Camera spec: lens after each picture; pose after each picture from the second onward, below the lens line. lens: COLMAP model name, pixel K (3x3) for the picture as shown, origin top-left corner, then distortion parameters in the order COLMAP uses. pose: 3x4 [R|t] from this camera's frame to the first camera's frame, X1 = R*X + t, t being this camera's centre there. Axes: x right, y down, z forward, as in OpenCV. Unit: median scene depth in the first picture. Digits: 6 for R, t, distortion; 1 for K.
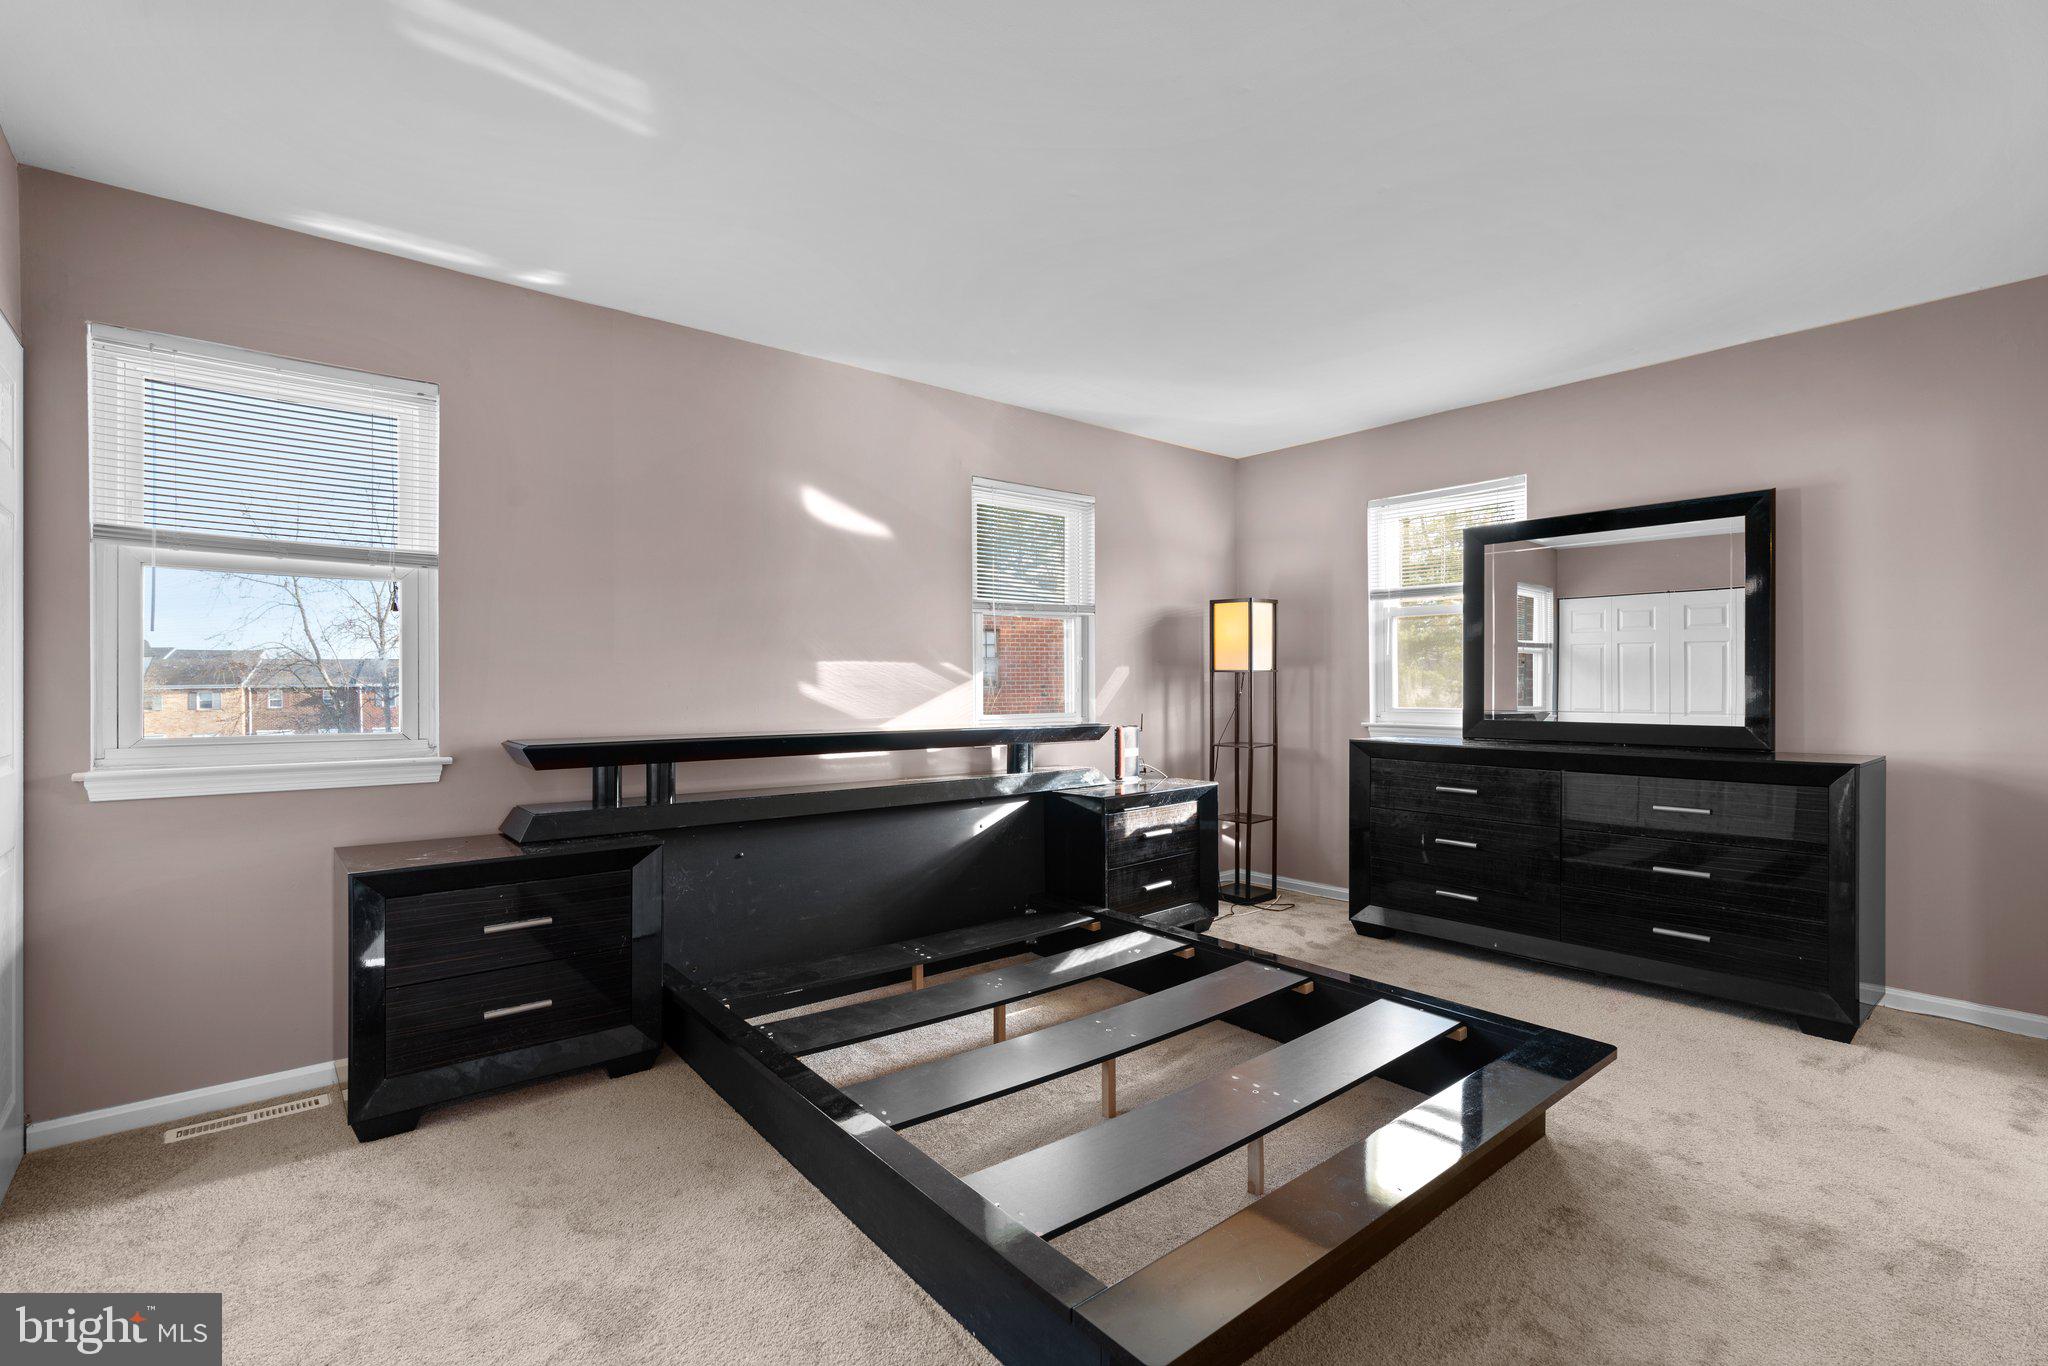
lens RADIAL K [[930.1, 0, 1017.6], [0, 930.1, 688.0], [0, 0, 1]] dist [-0.012793, 0.006413]
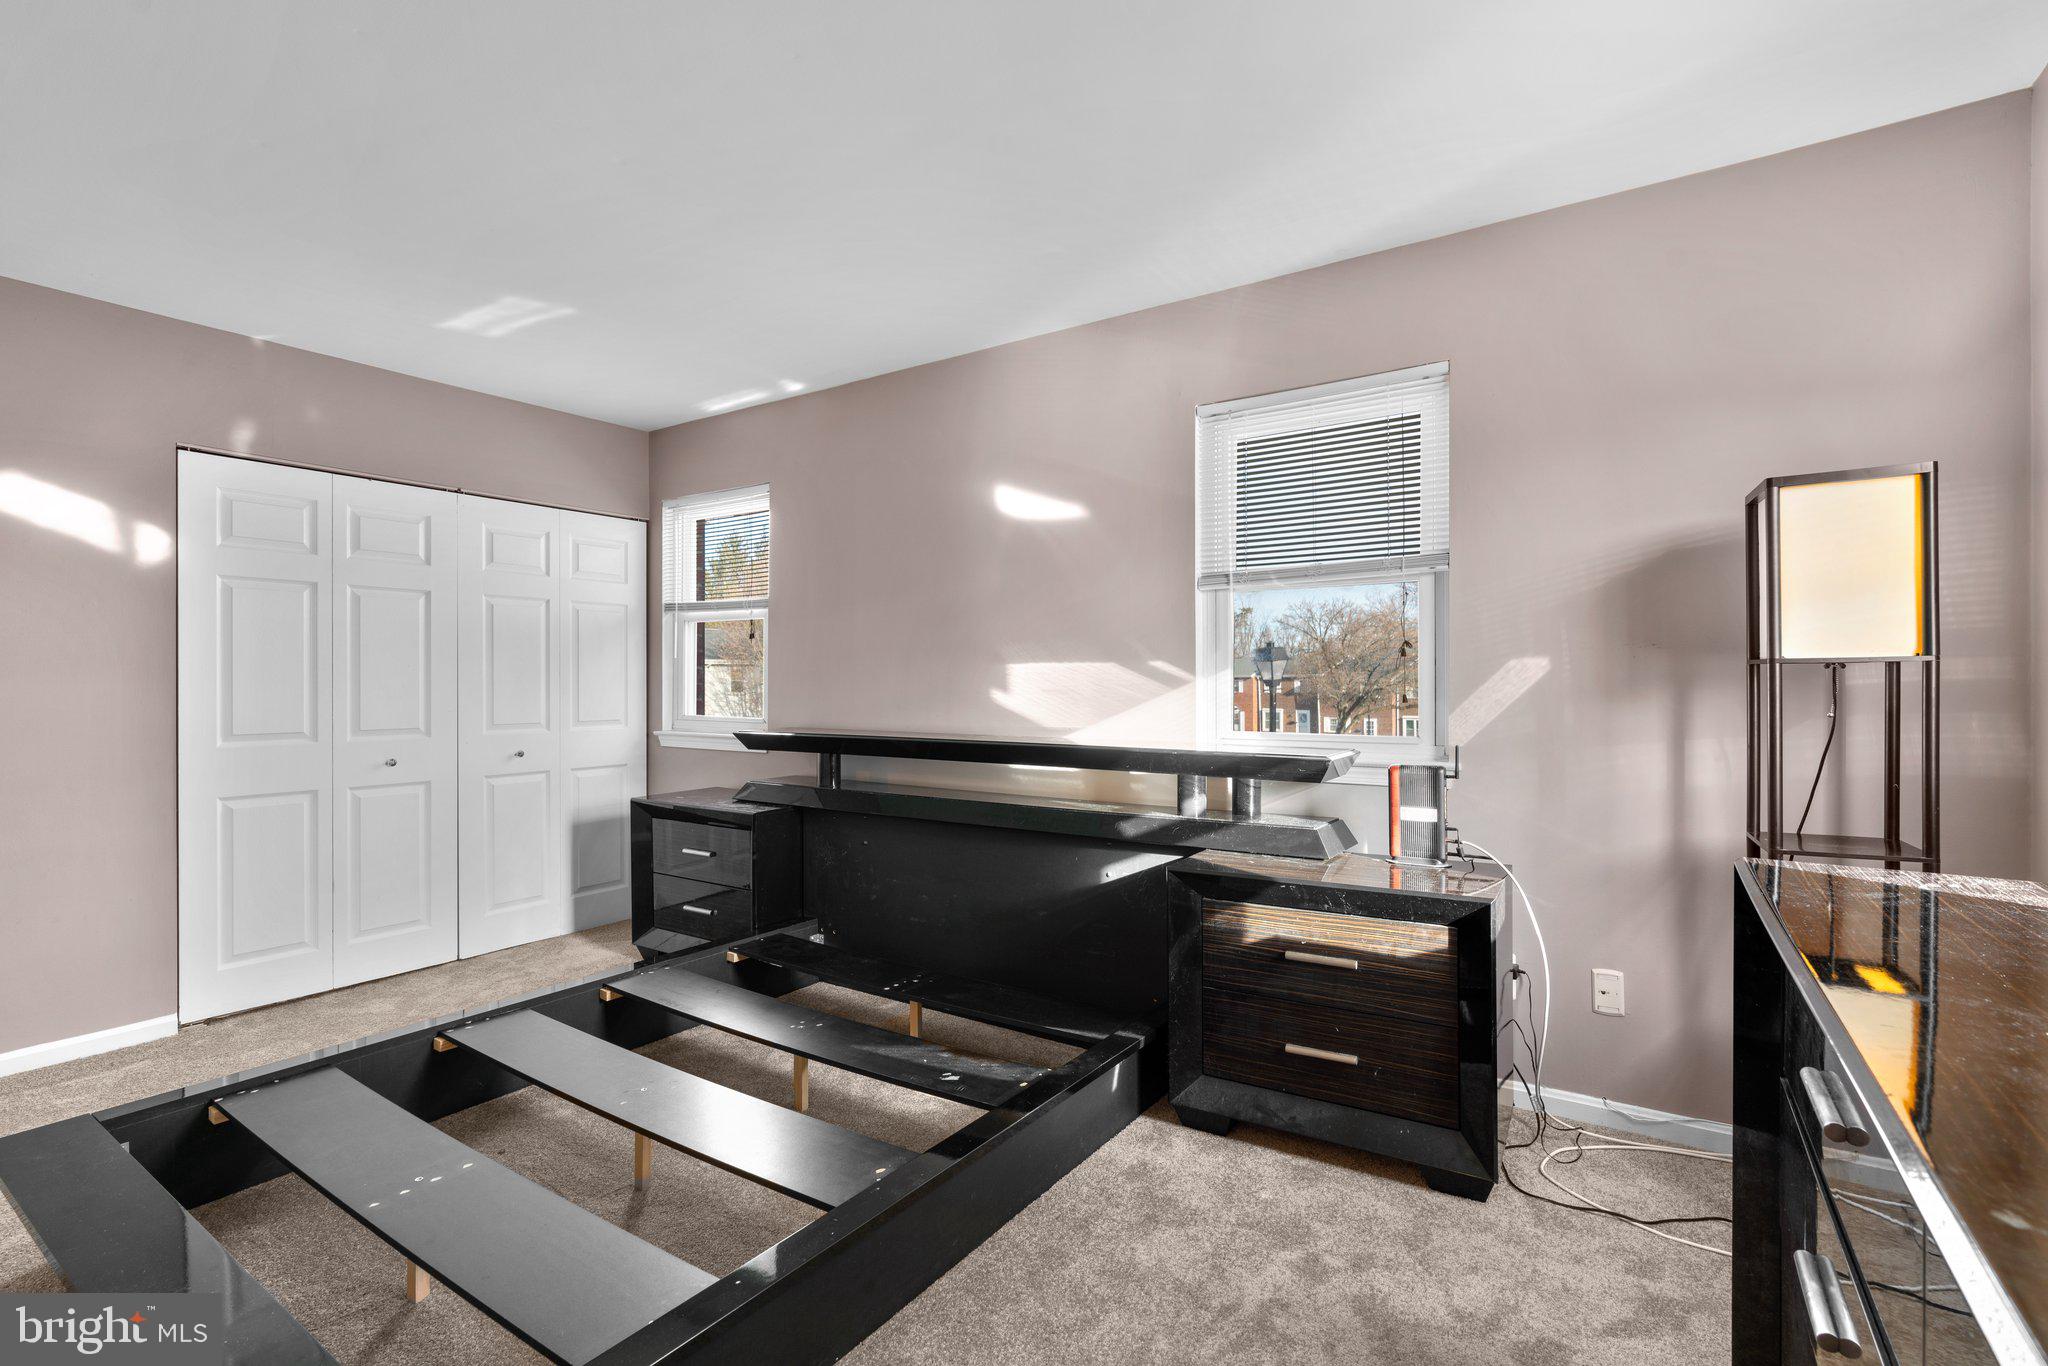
lens RADIAL K [[930.1, 0, 994.4], [0, 930.1, 688.3], [0, 0, 1]] dist [-0.012793, 0.006413]
pose [[0.273843, 0.004413, -0.961764, 0.655253], [-0.003768, 0.999987, 0.003516, -0.007177], [0.961767, 0.002661, 0.273856, 0.687443]]
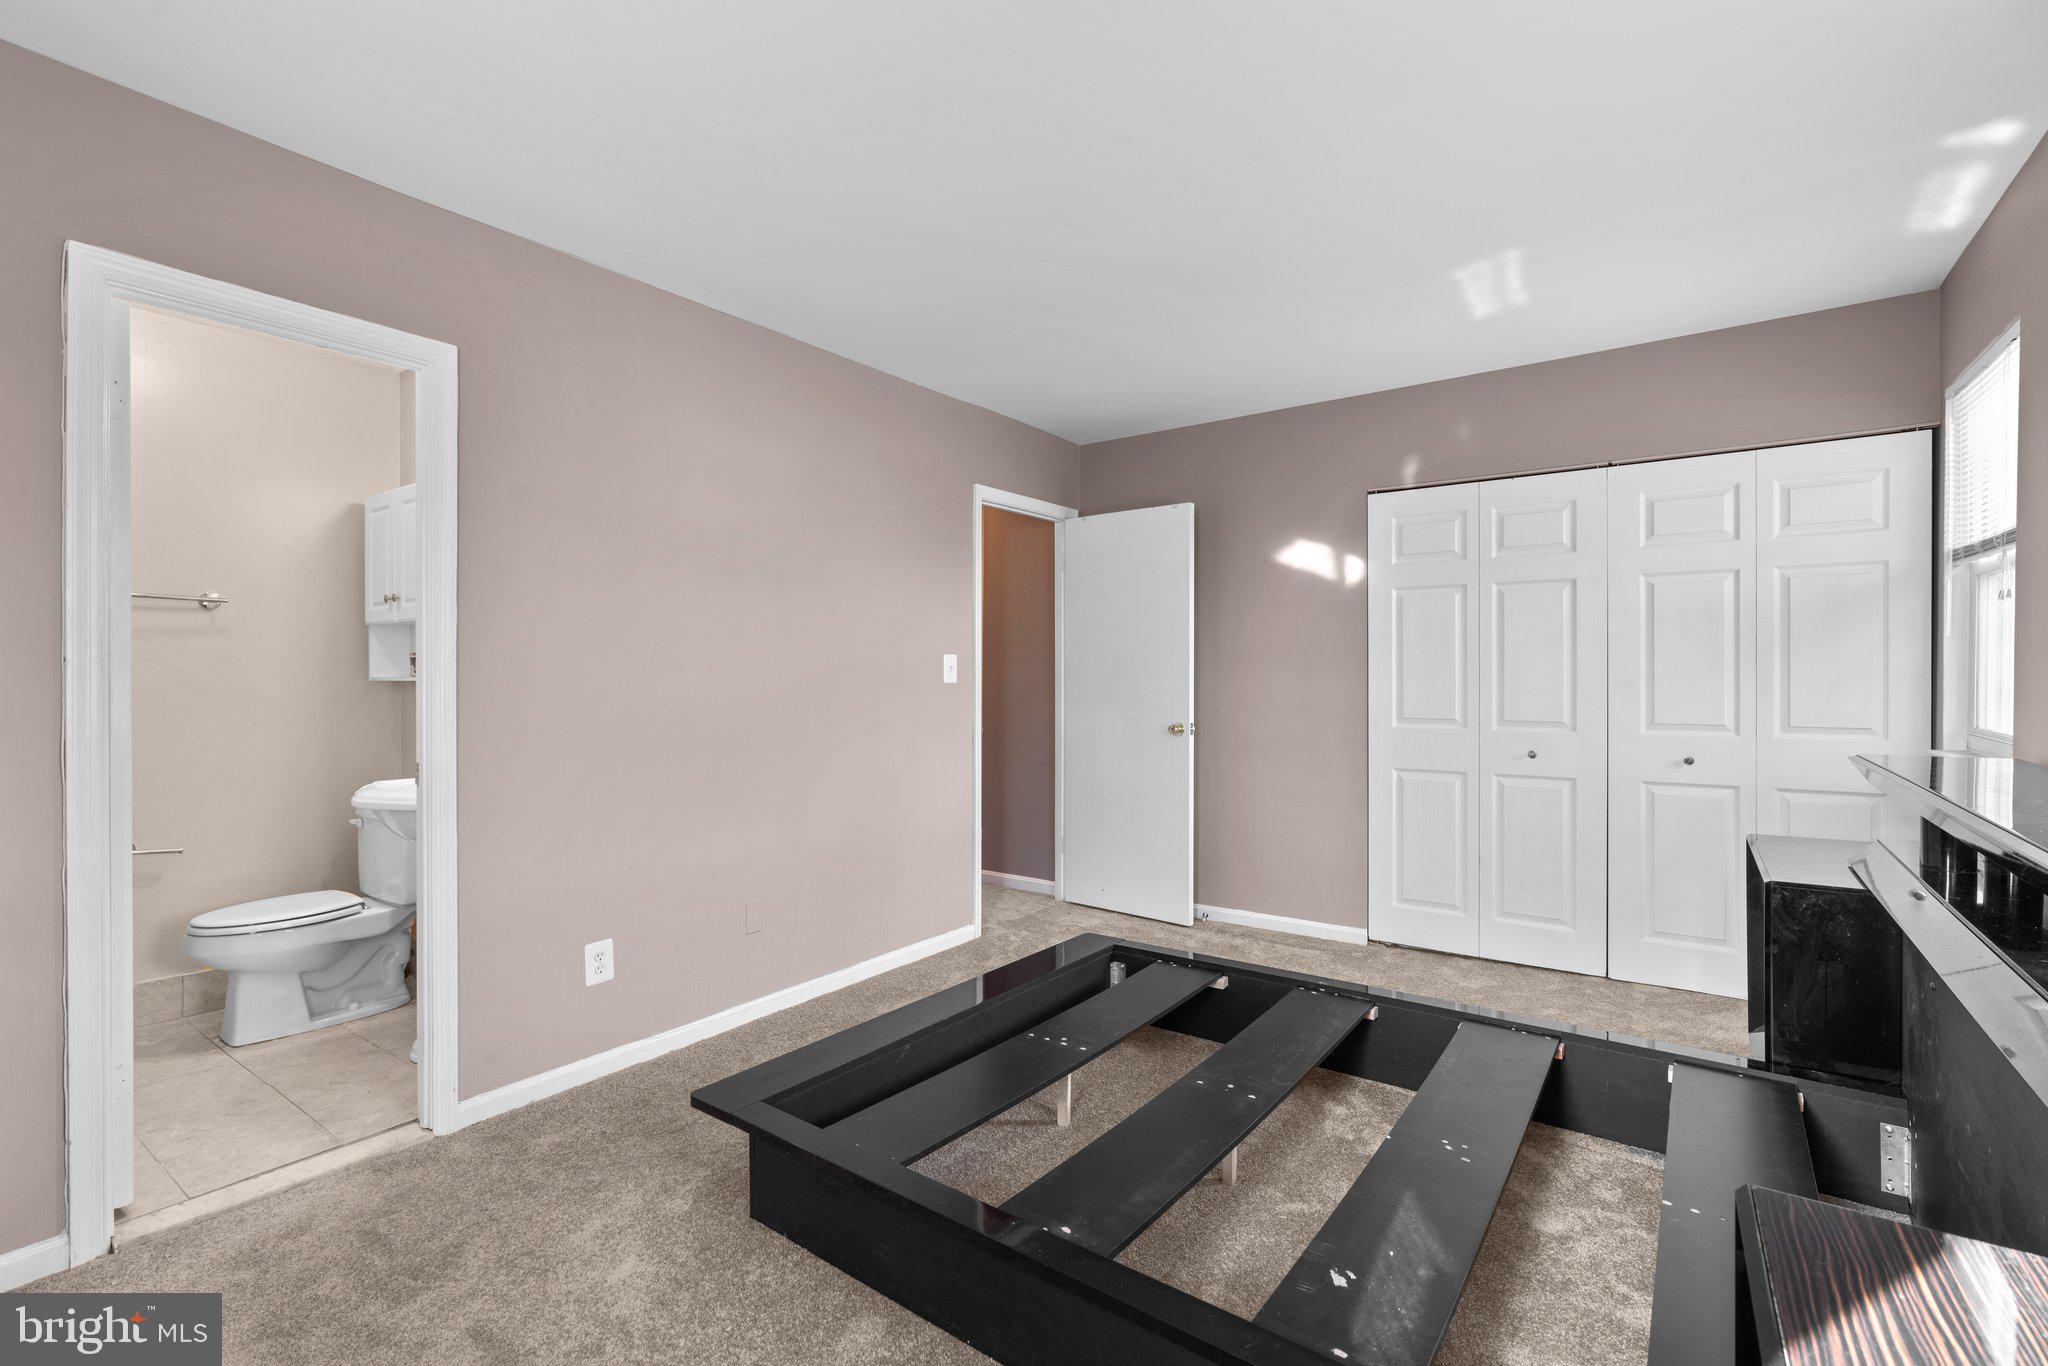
lens RADIAL K [[930.1, 0, 1024.5], [0, 930.1, 686.4], [0, 0, 1]] dist [-0.012793, 0.006413]
pose [[-0.966848, 0.004081, -0.255320, 0.320725], [-0.001103, 0.999796, 0.020158, -0.014362], [0.255351, 0.019772, -0.966646, 1.144658]]
